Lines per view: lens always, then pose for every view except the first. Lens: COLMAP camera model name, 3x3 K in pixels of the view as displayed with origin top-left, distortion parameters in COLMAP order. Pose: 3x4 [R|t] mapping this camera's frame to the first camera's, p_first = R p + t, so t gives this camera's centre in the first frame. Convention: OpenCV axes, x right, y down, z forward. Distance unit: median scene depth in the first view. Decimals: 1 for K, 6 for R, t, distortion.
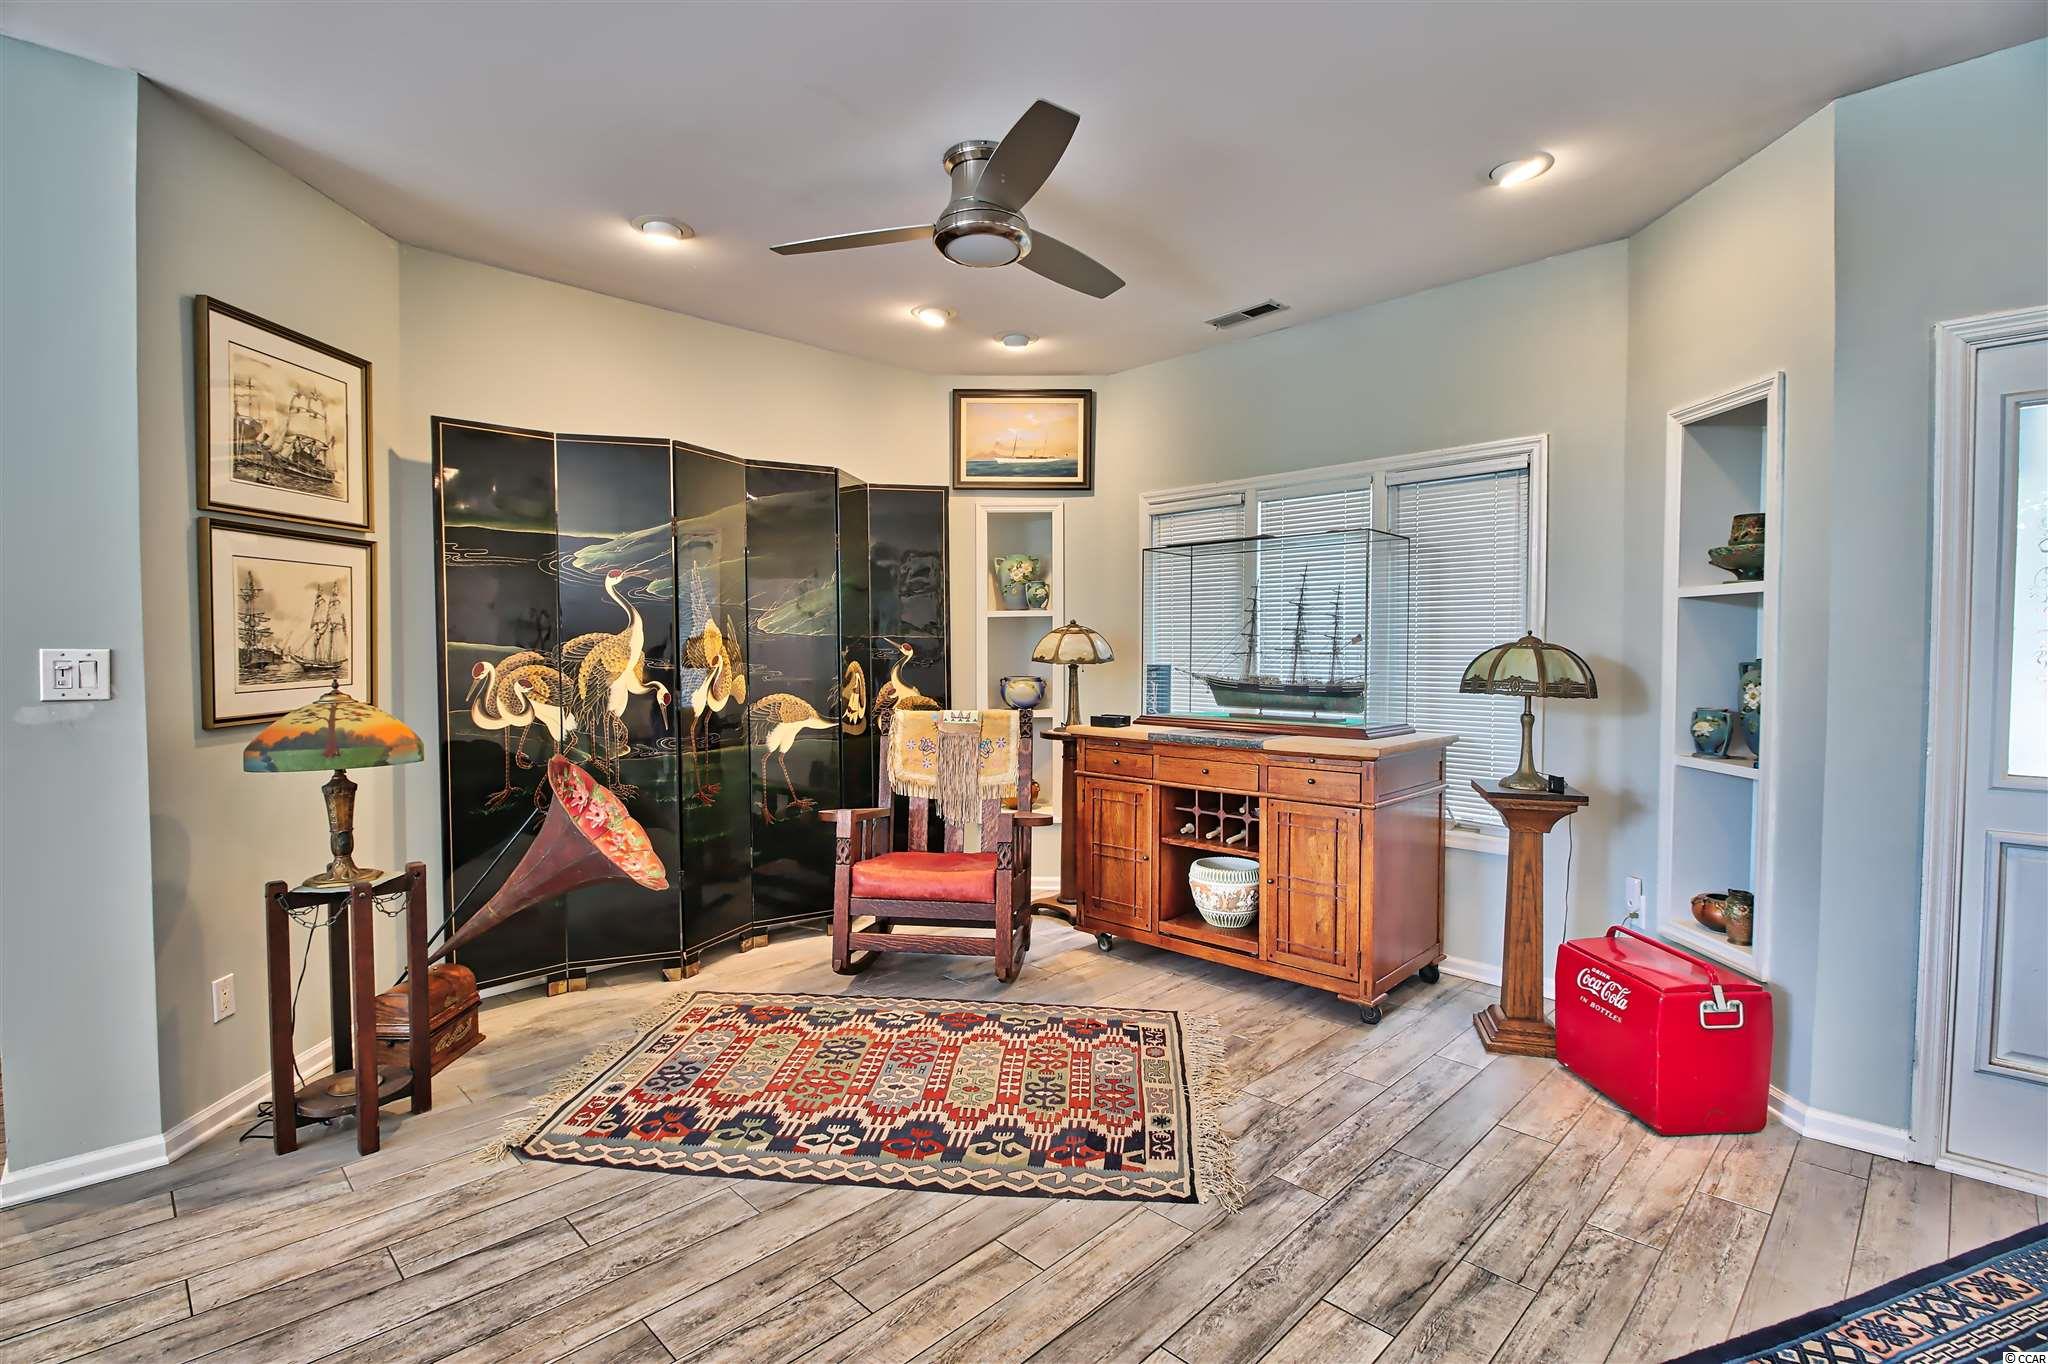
lens RADIAL K [[948.0, 0, 1014.4], [0, 948.0, 675.1], [0, 0, 1]] dist [0.001599, -0.014428]
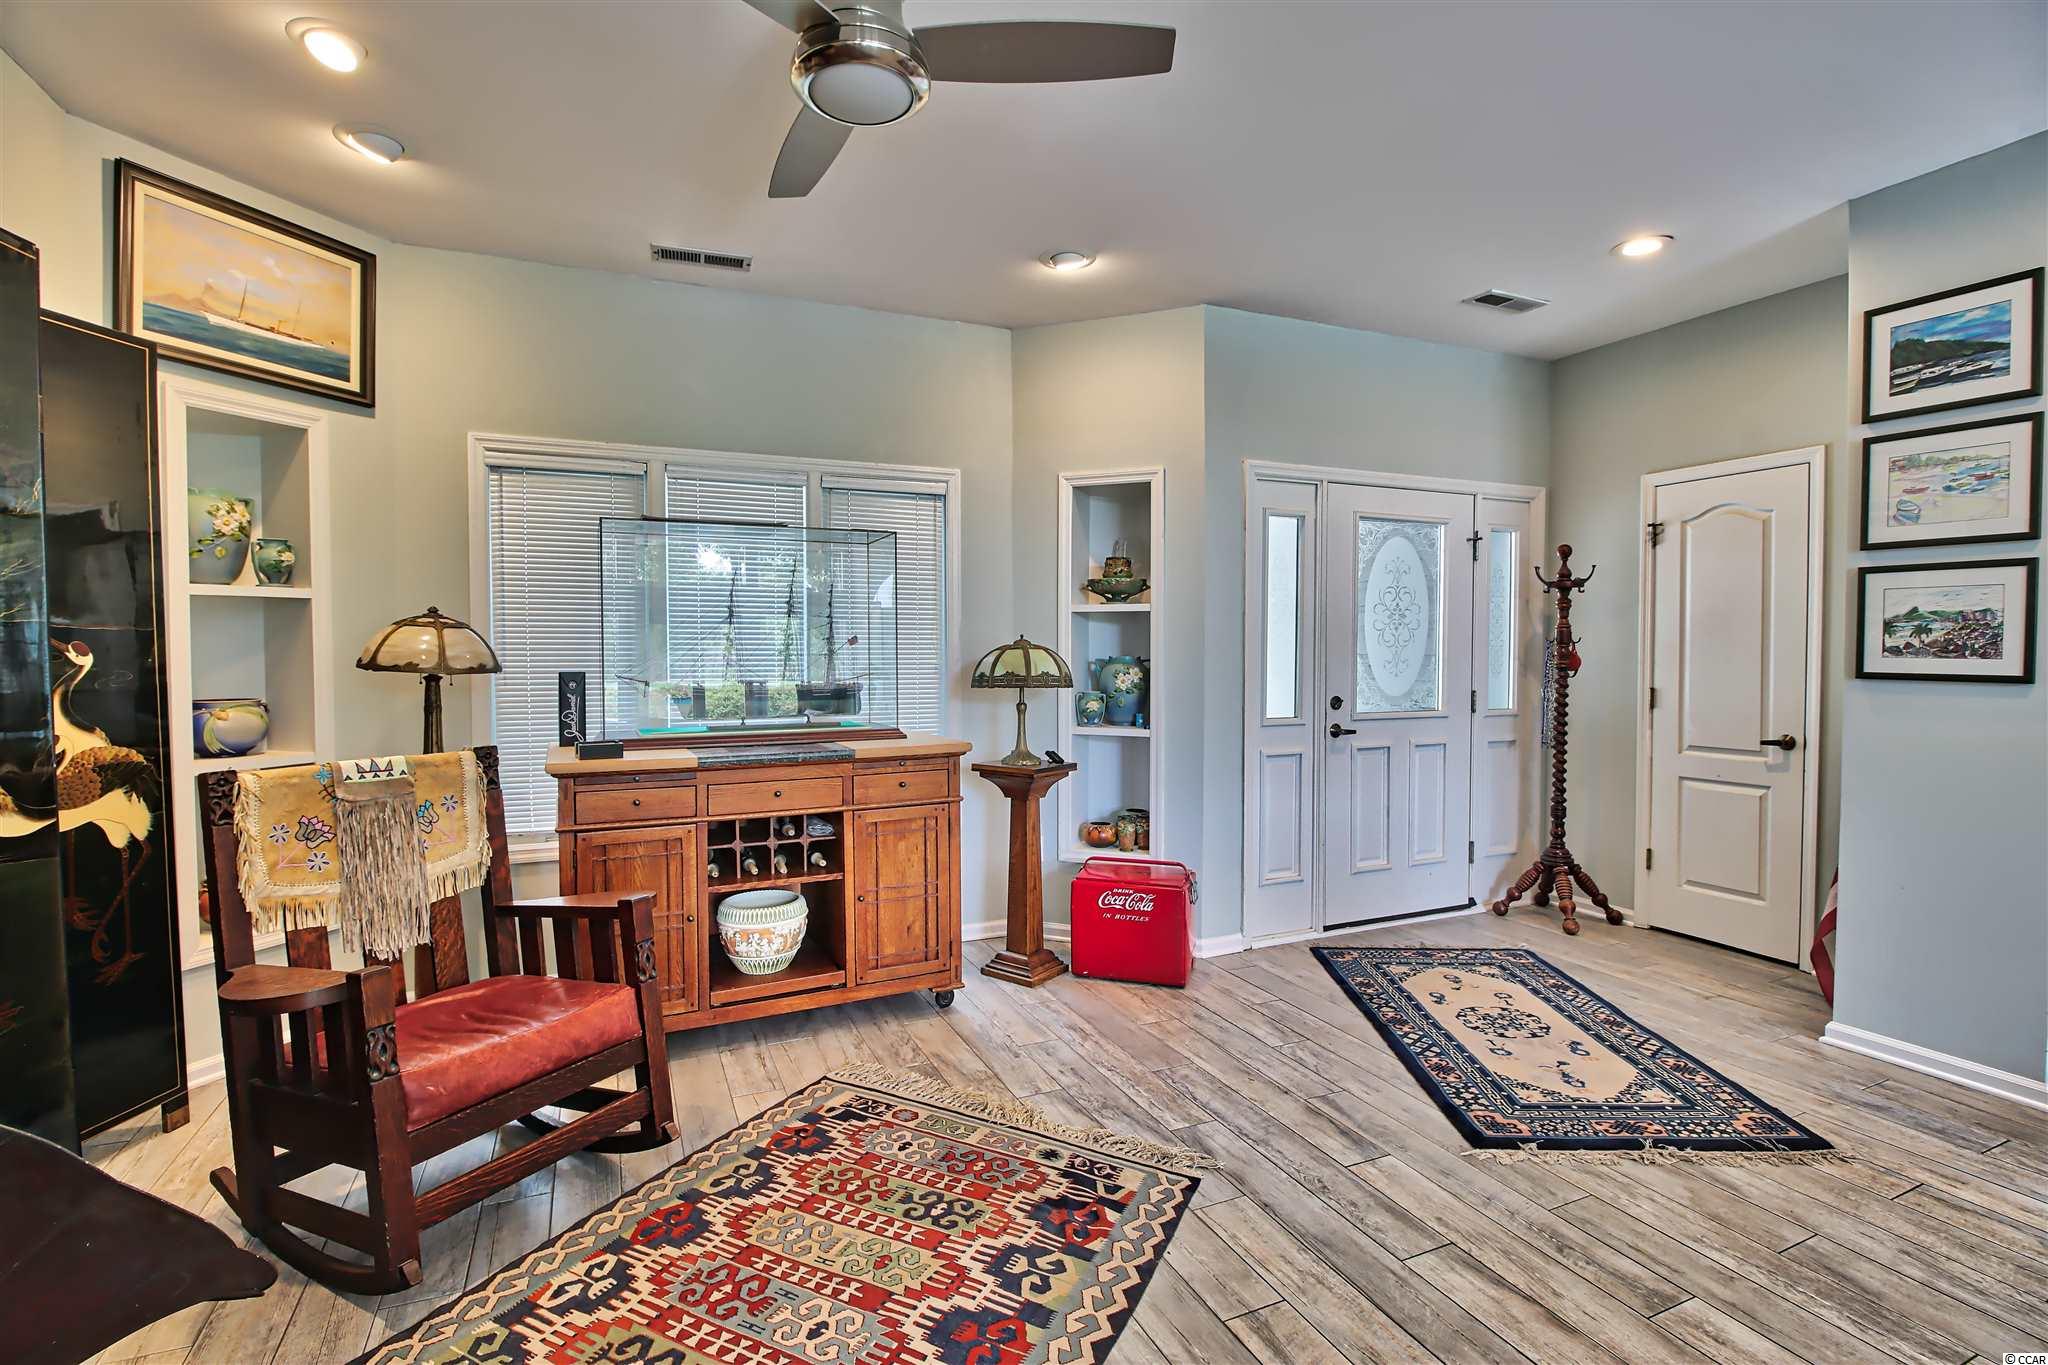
lens RADIAL K [[948.0, 0, 1014.4], [0, 948.0, 675.6], [0, 0, 1]] dist [0.001599, -0.014428]
pose [[0.358292, -0.025539, 0.933260, -0.604811], [0.028611, 0.999457, 0.016367, -0.014778], [-0.933171, 0.020837, 0.358828, 0.579737]]
